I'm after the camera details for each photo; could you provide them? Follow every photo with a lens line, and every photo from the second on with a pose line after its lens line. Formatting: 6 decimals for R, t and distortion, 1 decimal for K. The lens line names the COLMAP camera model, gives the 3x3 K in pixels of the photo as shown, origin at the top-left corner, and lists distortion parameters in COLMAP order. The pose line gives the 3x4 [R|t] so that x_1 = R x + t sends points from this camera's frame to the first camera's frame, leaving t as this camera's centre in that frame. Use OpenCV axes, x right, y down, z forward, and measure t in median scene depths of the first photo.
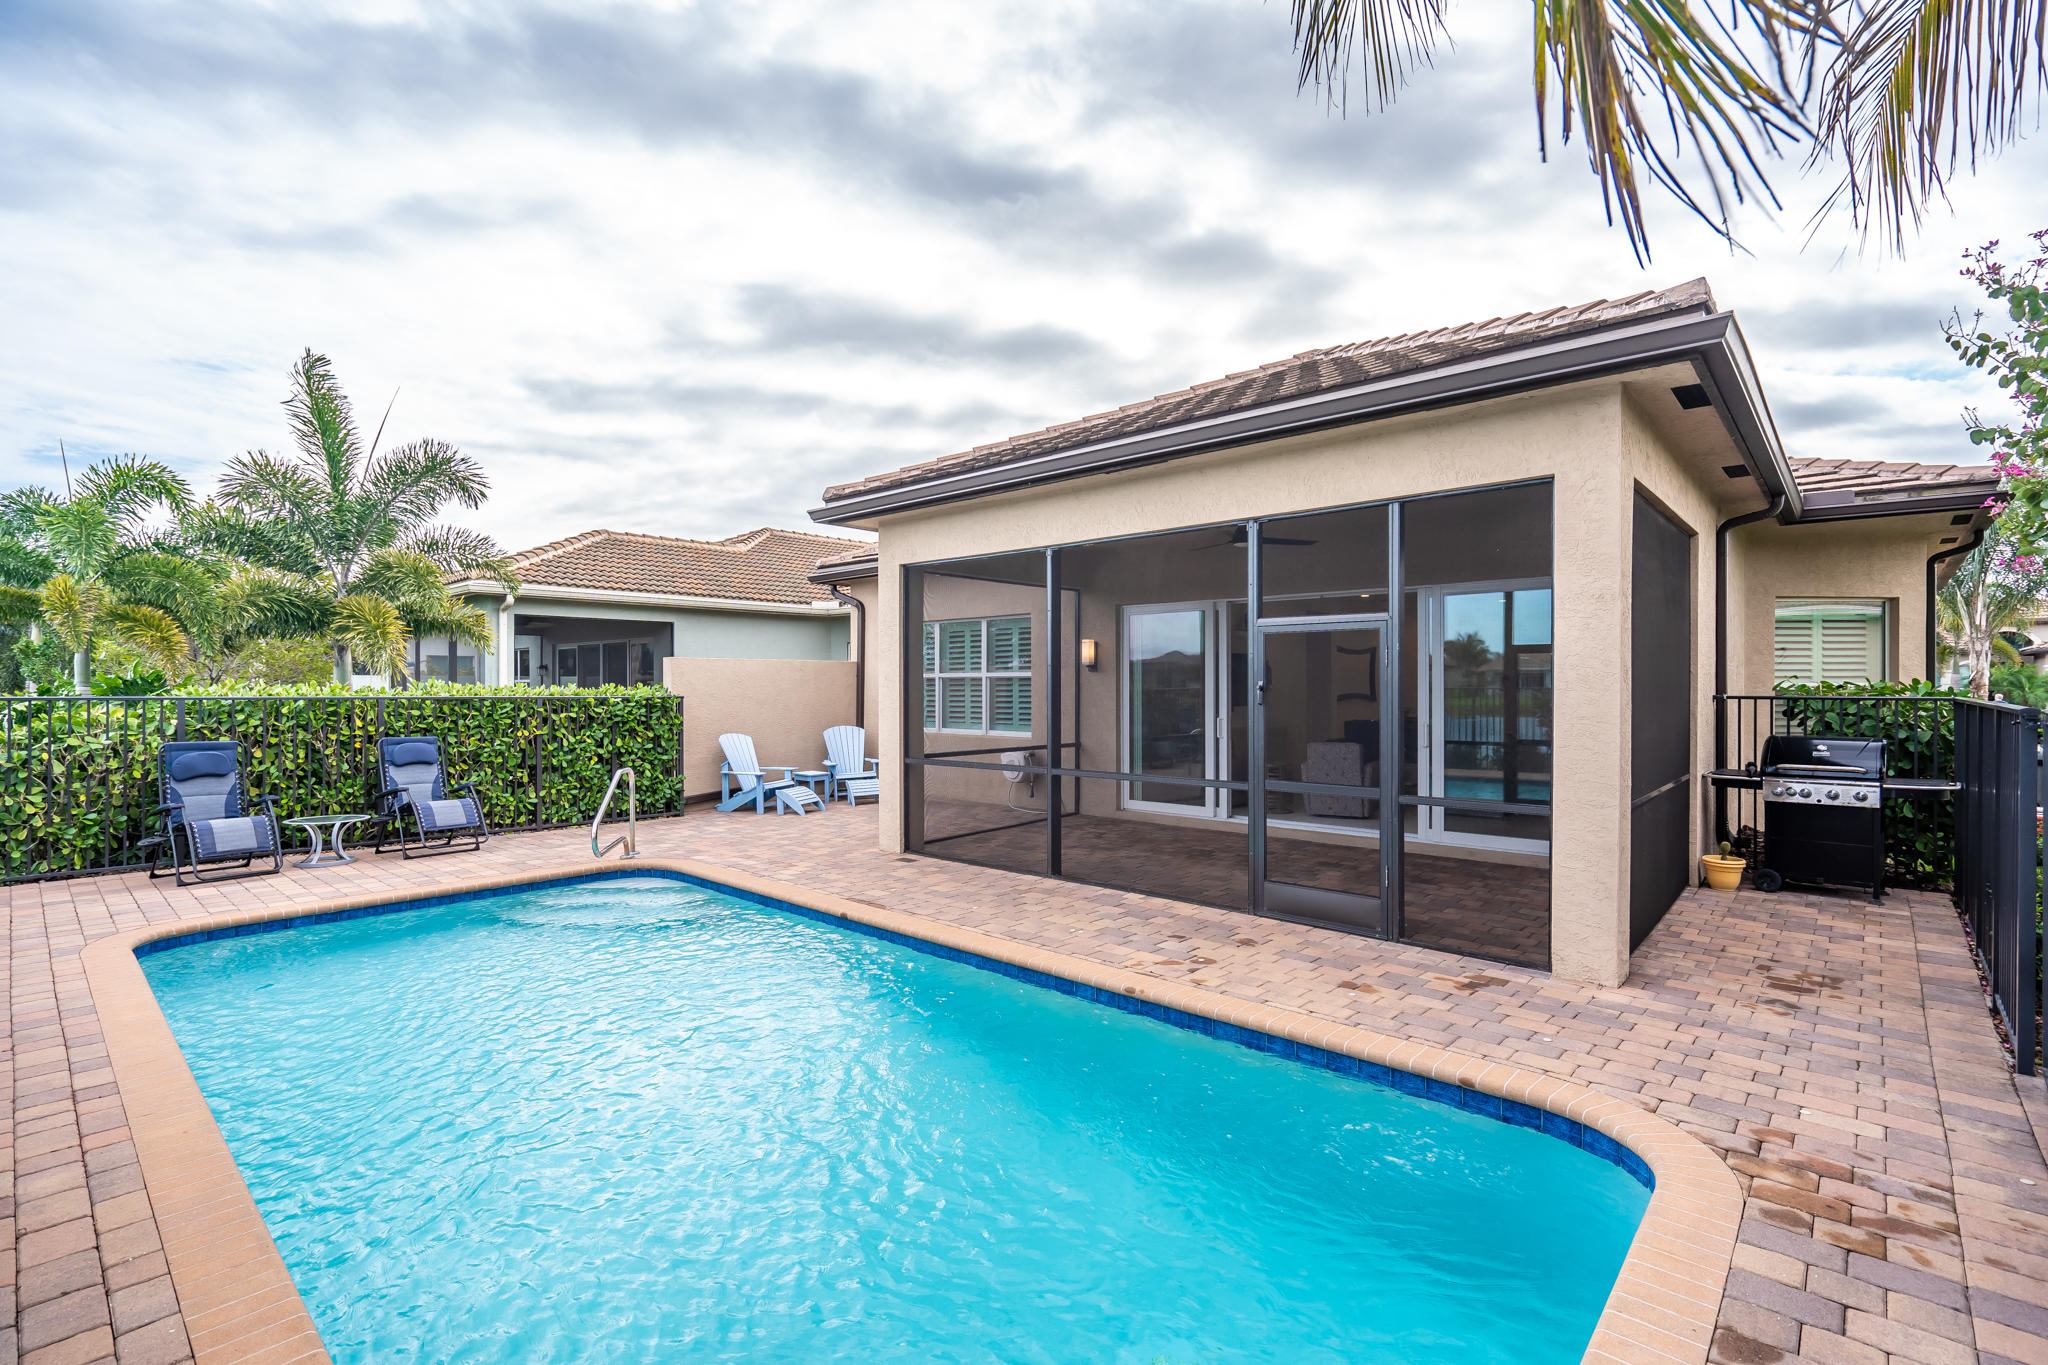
lens RADIAL K [[931.2, 0, 1018.2], [0, 931.2, 676.3], [0, 0, 1]] dist [-0.013546, 0.003620]
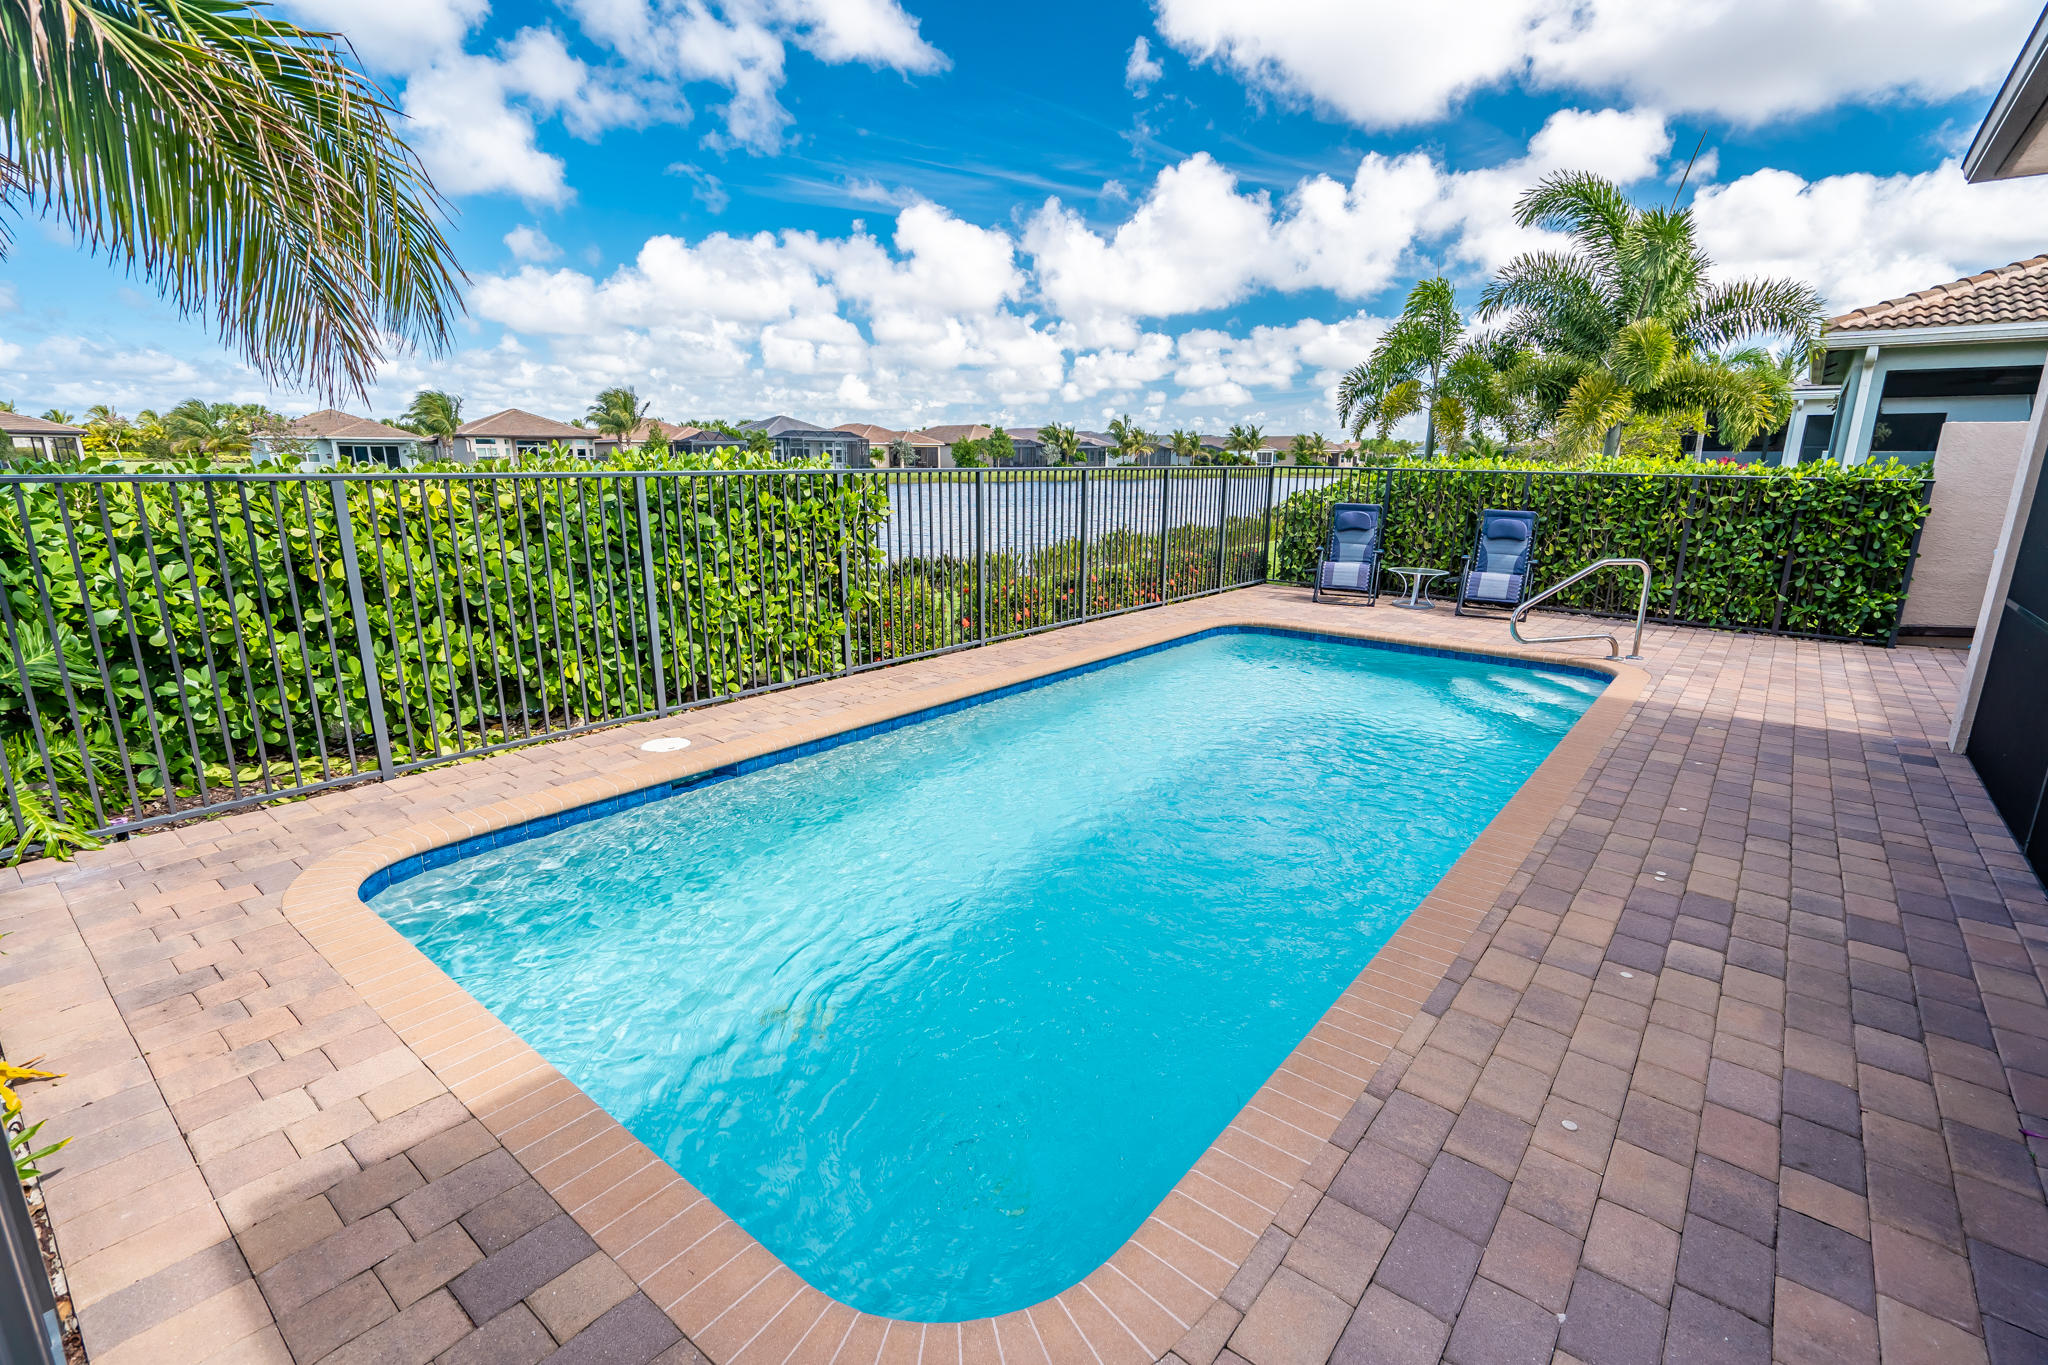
lens RADIAL K [[931.2, 0, 1014.6], [0, 931.2, 676.6], [0, 0, 1]] dist [-0.013546, 0.003620]
pose [[0.048581, 0.229756, -0.972035, 0.417295], [0.003457, 0.973140, 0.230190, 0.004456], [0.998813, -0.014543, 0.046482, 0.385232]]
